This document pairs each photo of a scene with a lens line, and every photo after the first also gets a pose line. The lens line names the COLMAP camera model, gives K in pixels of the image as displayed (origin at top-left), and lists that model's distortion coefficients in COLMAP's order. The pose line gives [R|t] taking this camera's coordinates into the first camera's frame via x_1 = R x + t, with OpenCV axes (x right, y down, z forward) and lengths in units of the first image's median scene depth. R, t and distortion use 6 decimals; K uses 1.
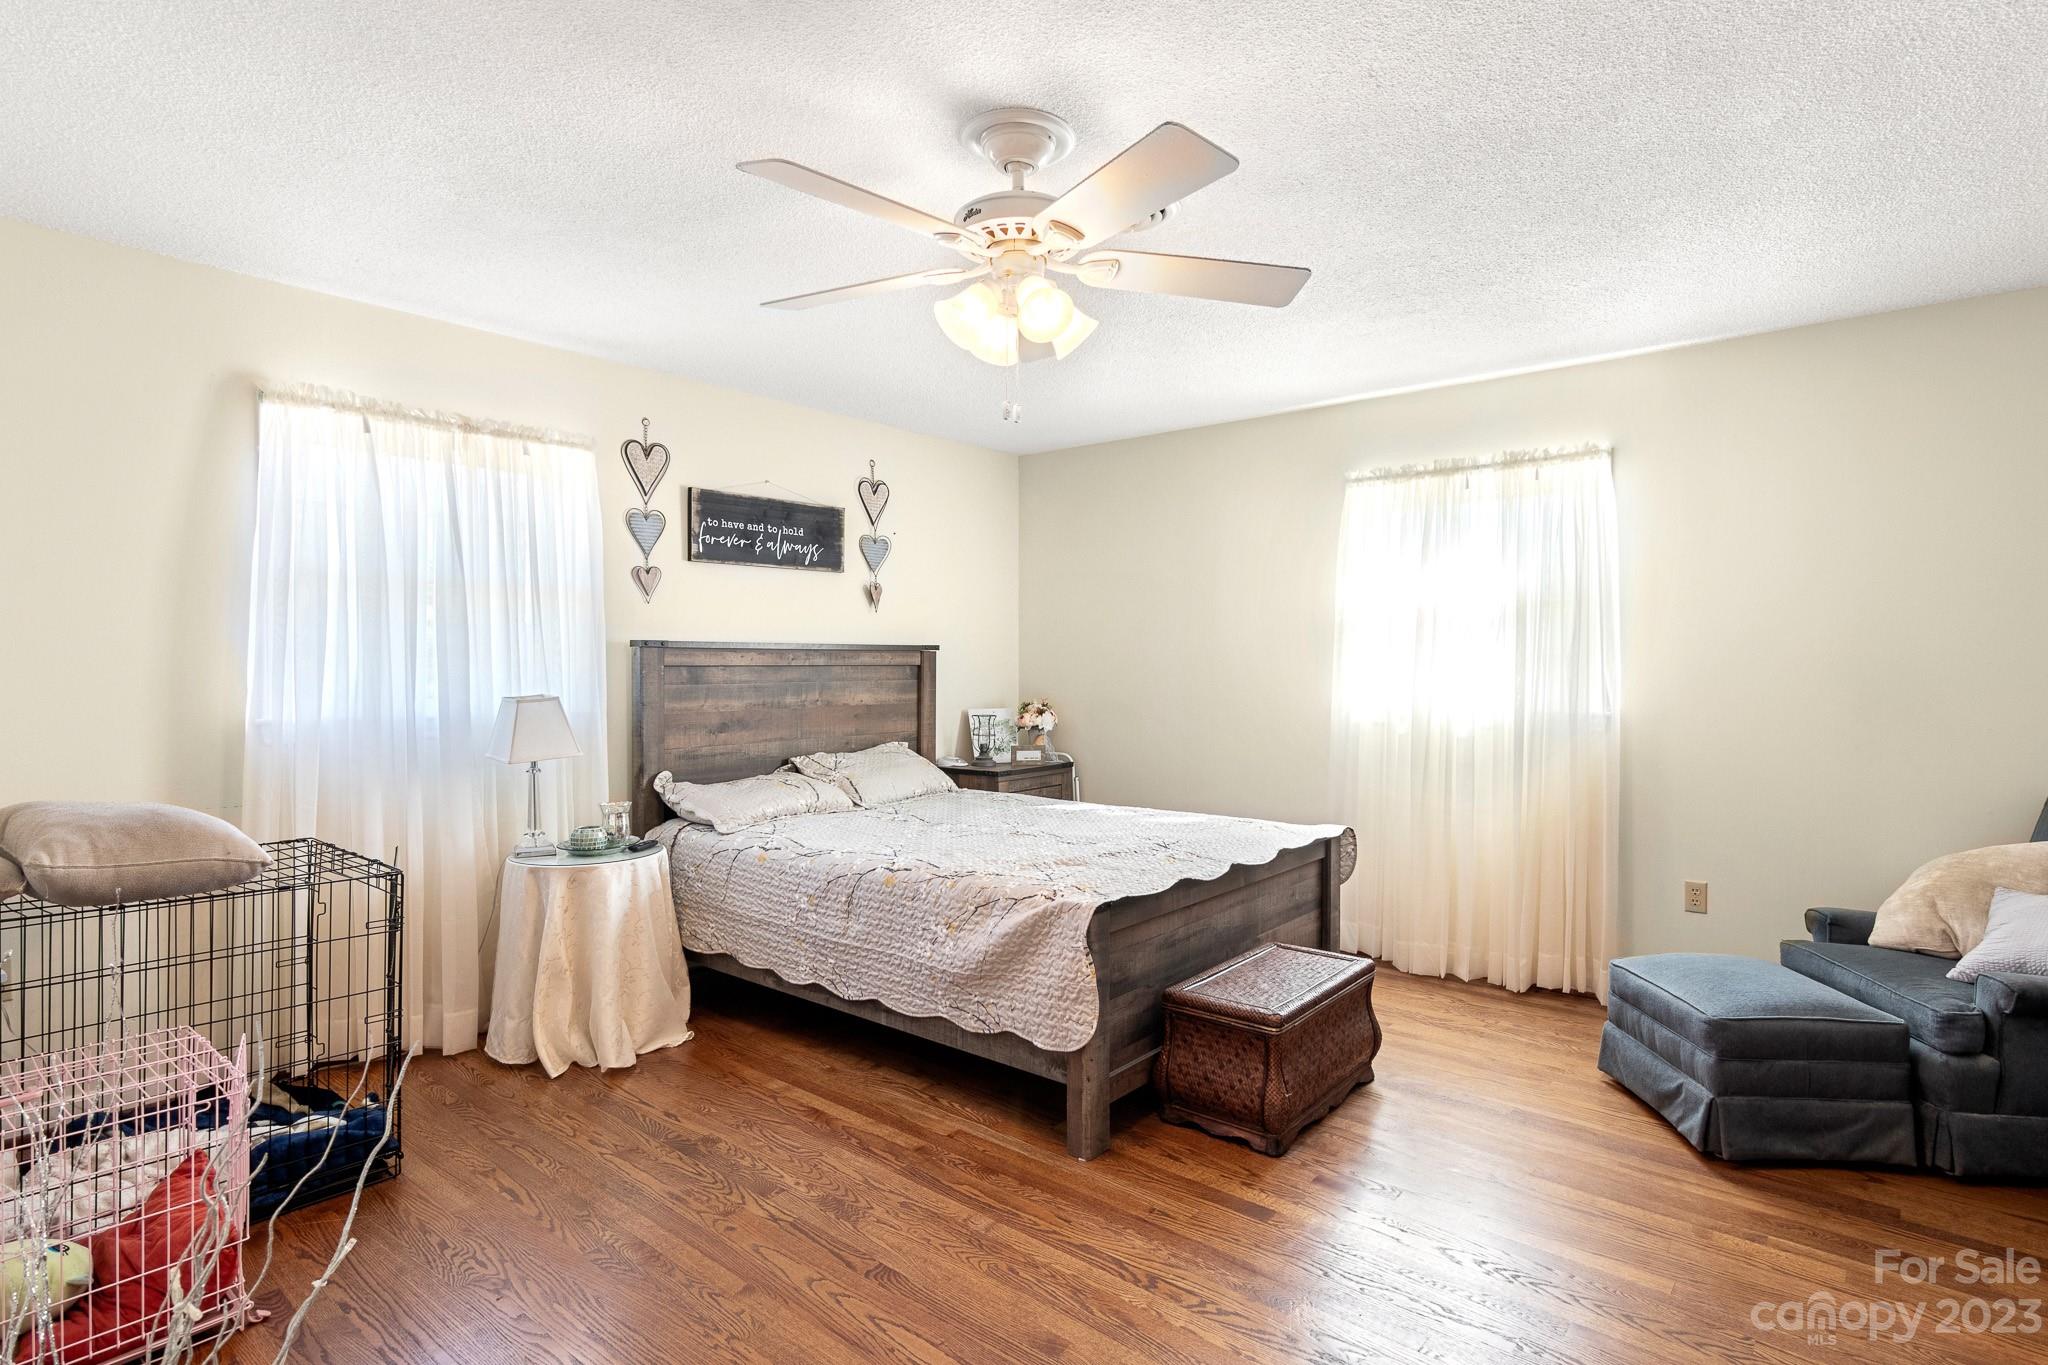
lens RADIAL K [[1058.3, 0, 1022.3], [0, 1058.3, 667.3], [0, 0, 1]] dist [-0.003002, 0.000346]
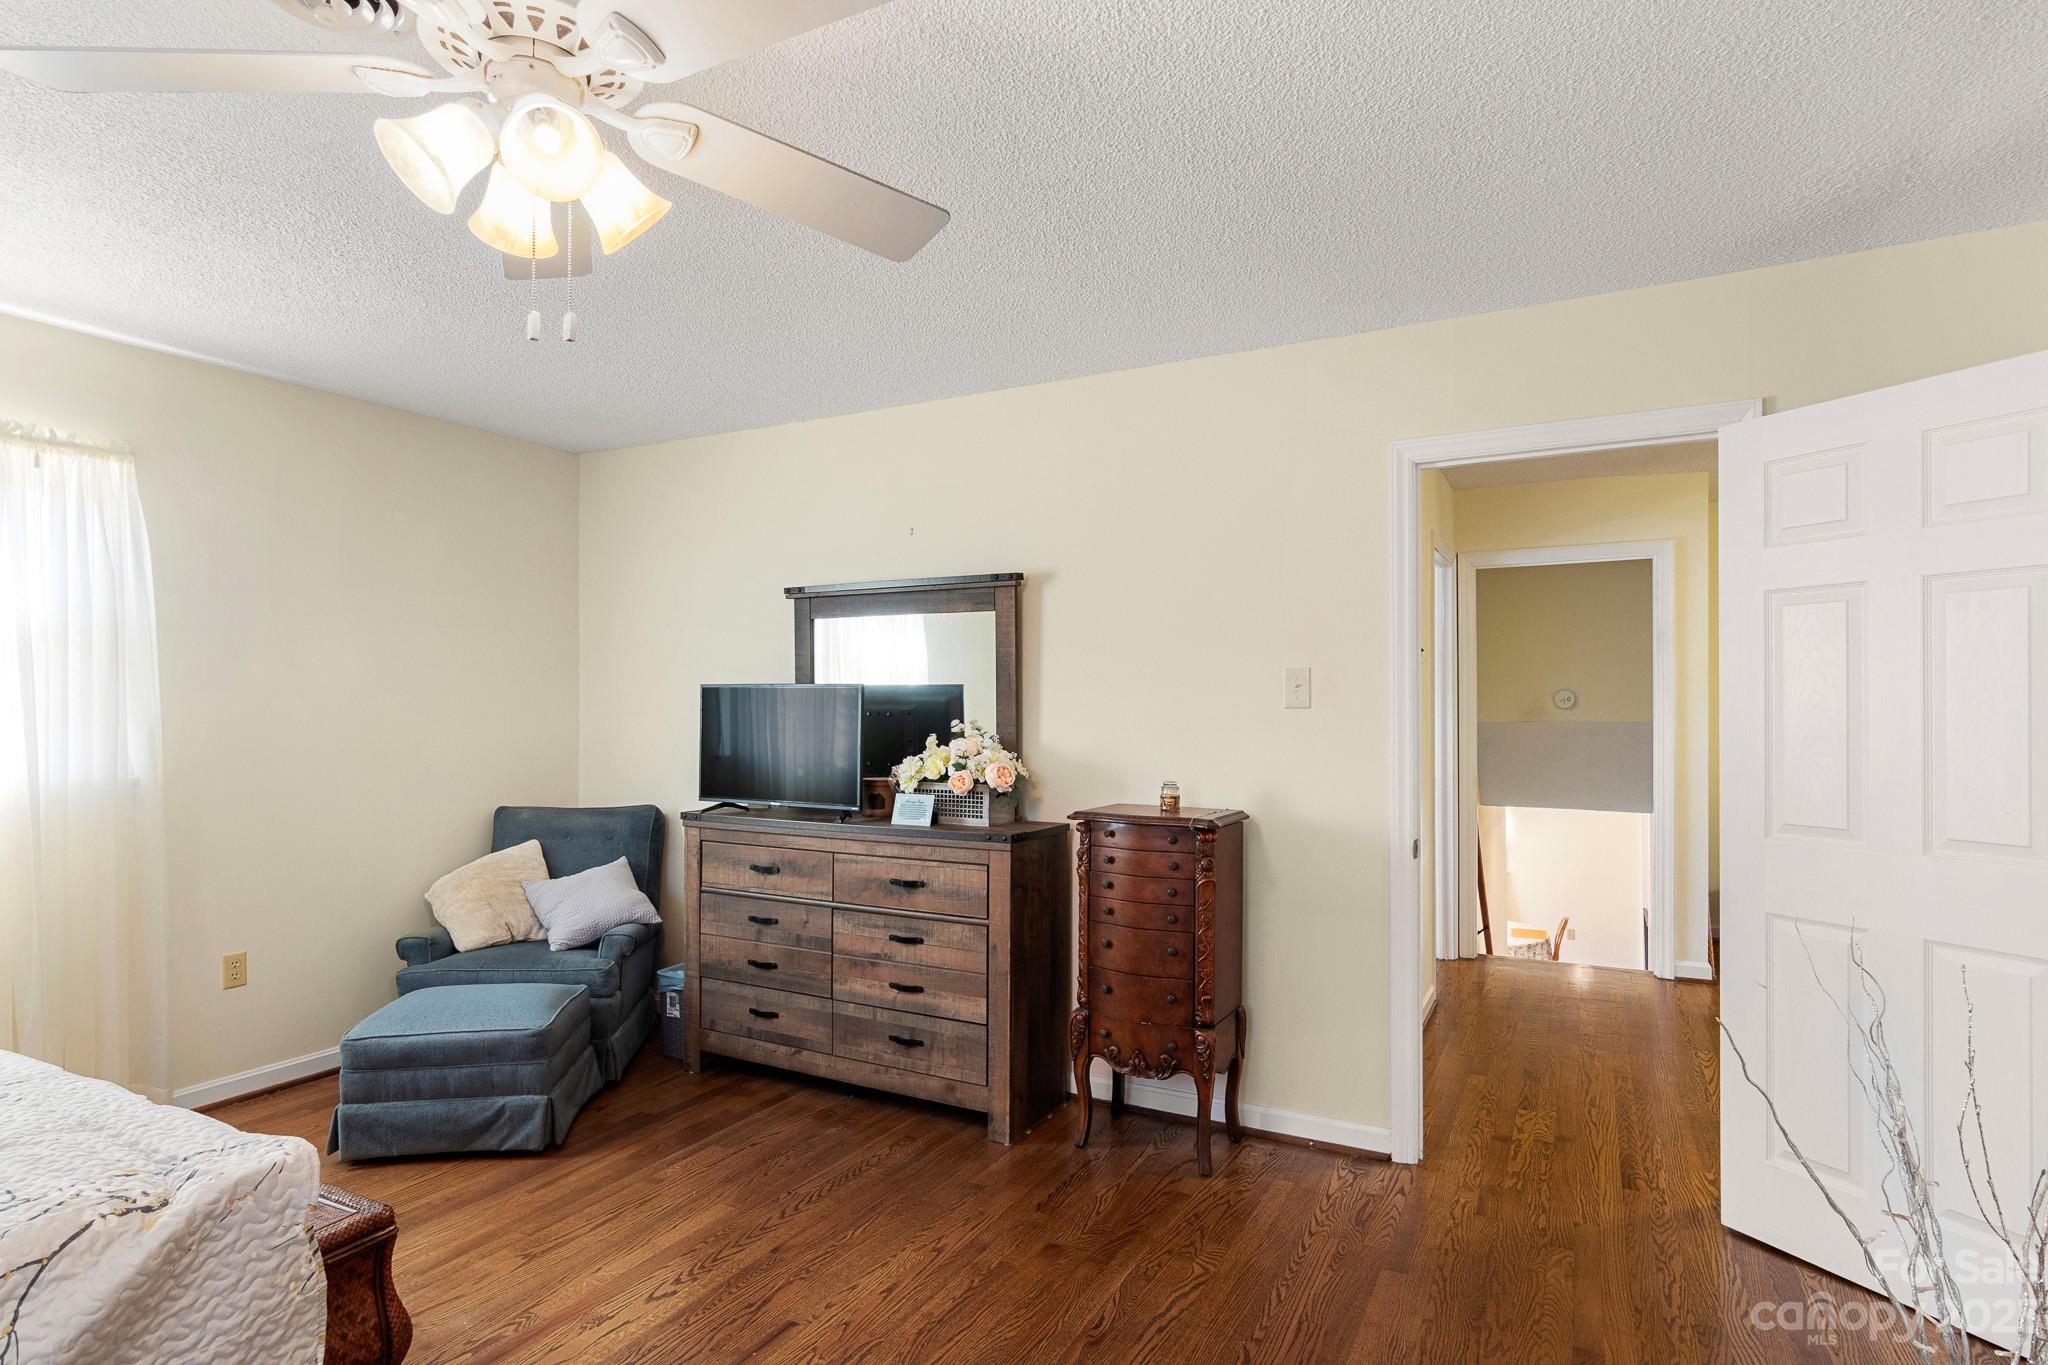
lens RADIAL K [[1058.3, 0, 1024.1], [0, 1058.3, 703.7], [0, 0, 1]] dist [-0.003002, 0.000346]
pose [[-0.198380, -0.002303, 0.980122, -0.519665], [0.013093, 0.999902, 0.004999, -0.011455], [-0.980038, 0.013824, -0.198330, 0.674241]]
